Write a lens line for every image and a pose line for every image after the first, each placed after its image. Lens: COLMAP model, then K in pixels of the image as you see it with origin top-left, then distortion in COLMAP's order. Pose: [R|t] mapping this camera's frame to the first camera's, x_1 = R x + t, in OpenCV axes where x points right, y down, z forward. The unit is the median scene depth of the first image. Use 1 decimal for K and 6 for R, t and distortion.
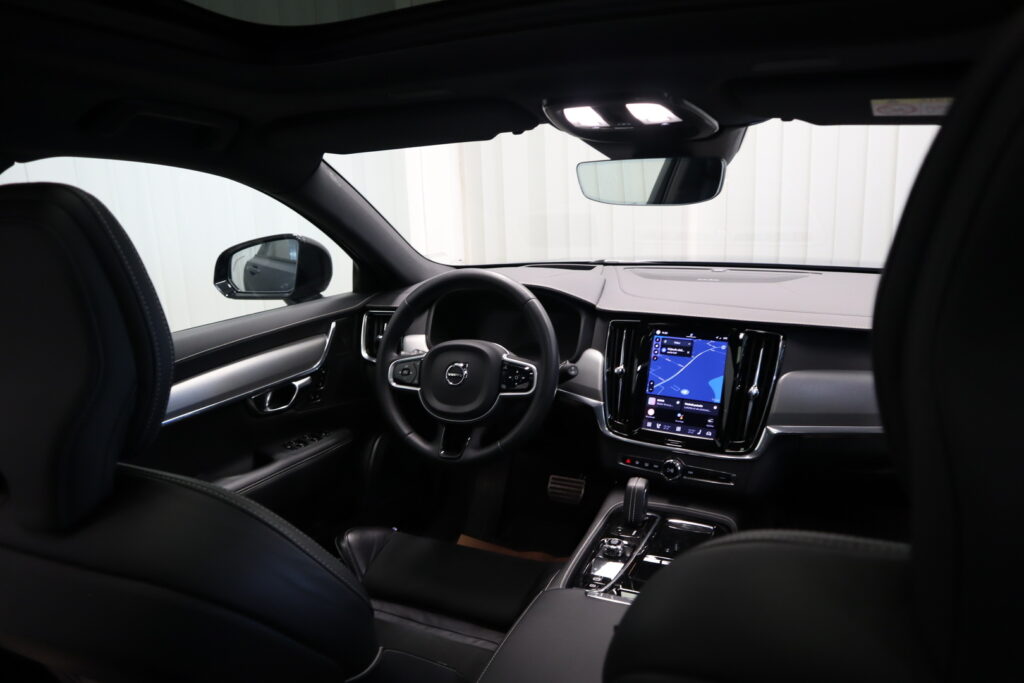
lens RADIAL K [[713.3, 0, 515.7], [0, 713.3, 346.2], [0, 0, 1]] dist [-0.114174, 0.074417]
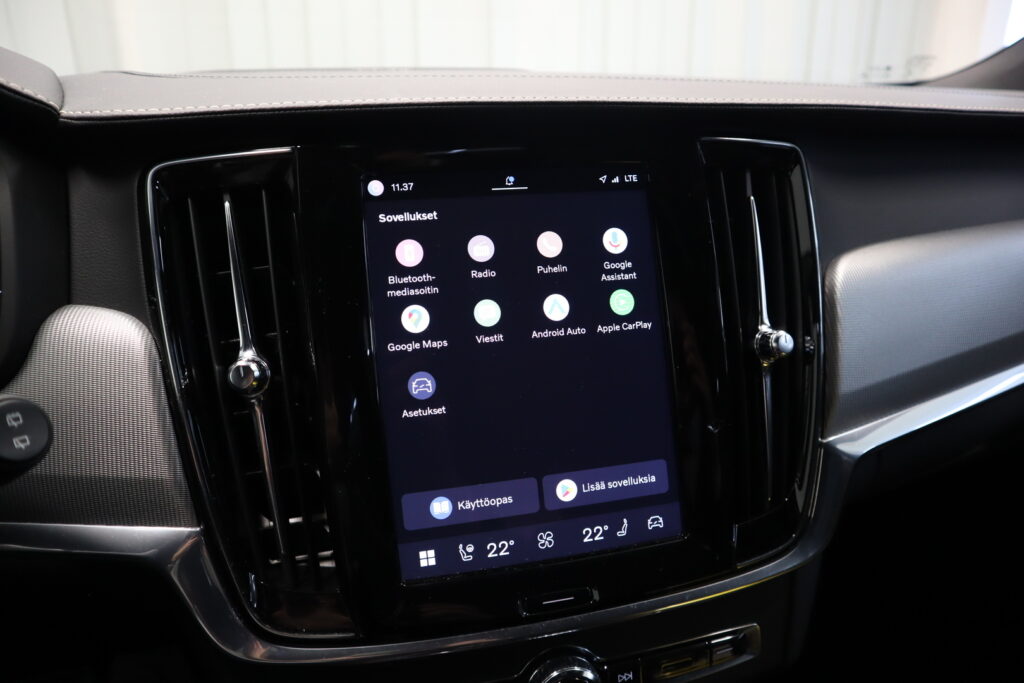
lens RADIAL K [[713.3, 0, 515.7], [0, 713.3, 346.2], [0, 0, 1]] dist [-0.114174, 0.074417]
pose [[0.701647, -0.197681, 0.684554, 0.055195], [0.157613, 0.980004, 0.121450, 0.012378], [-0.694874, 0.022680, 0.718774, 0.795950]]
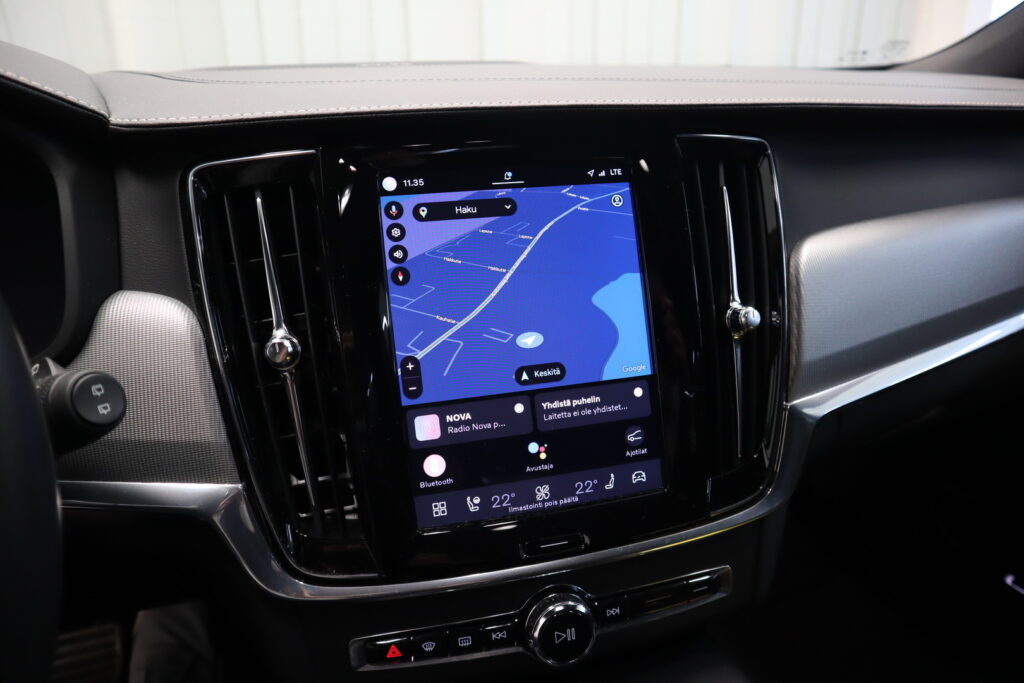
lens RADIAL K [[711.8, 0, 513.9], [0, 711.8, 343.8], [0, 0, 1]] dist [-0.112472, 0.077413]
pose [[0.693769, -0.227432, 0.683344, 0.030079], [0.165565, 0.973782, 0.156005, 0.006523], [-0.700909, 0.004907, 0.713234, 0.773369]]
